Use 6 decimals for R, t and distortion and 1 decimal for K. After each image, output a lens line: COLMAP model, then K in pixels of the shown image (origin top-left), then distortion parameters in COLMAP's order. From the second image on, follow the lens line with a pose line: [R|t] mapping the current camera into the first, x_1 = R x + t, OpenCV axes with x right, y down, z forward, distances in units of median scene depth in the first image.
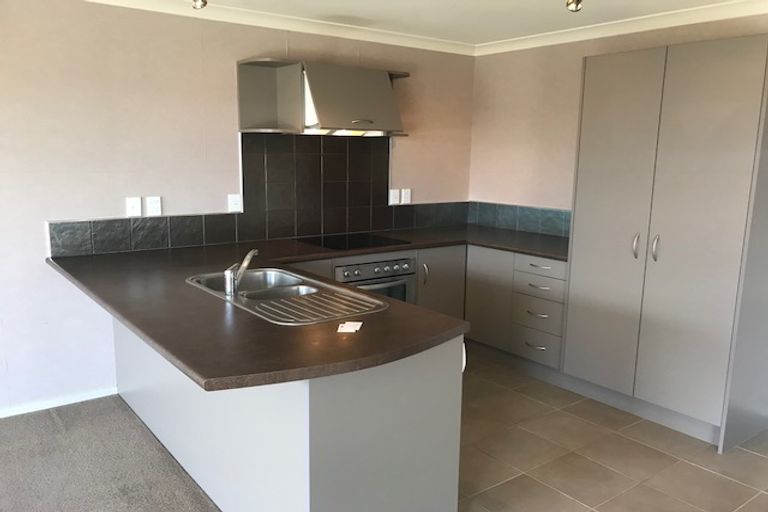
lens RADIAL K [[624.2, 0, 383.8], [0, 624.2, 258.1], [0, 0, 1]] dist [0.016491, -0.005128]
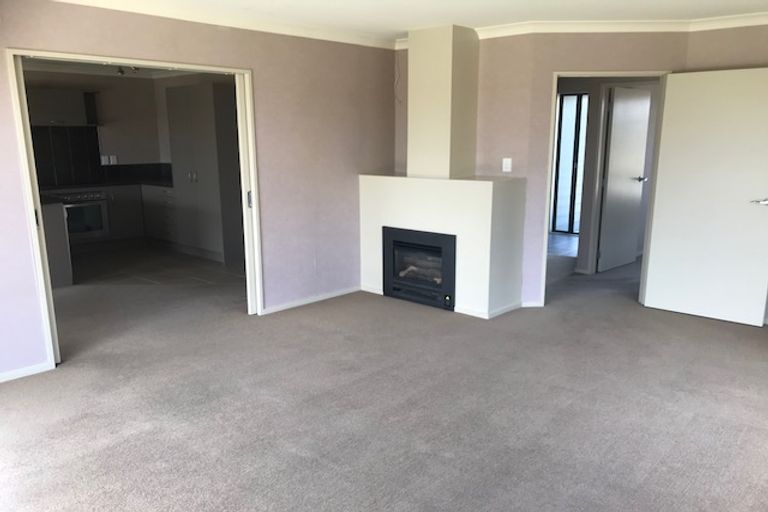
lens RADIAL K [[624.2, 0, 385.1], [0, 624.2, 256.9], [0, 0, 1]] dist [0.016491, -0.005128]
pose [[0.979669, -0.054421, 0.193097, 0.477377], [0.048525, 0.998204, 0.035134, 0.163663], [-0.194662, -0.025050, 0.980550, -0.973705]]
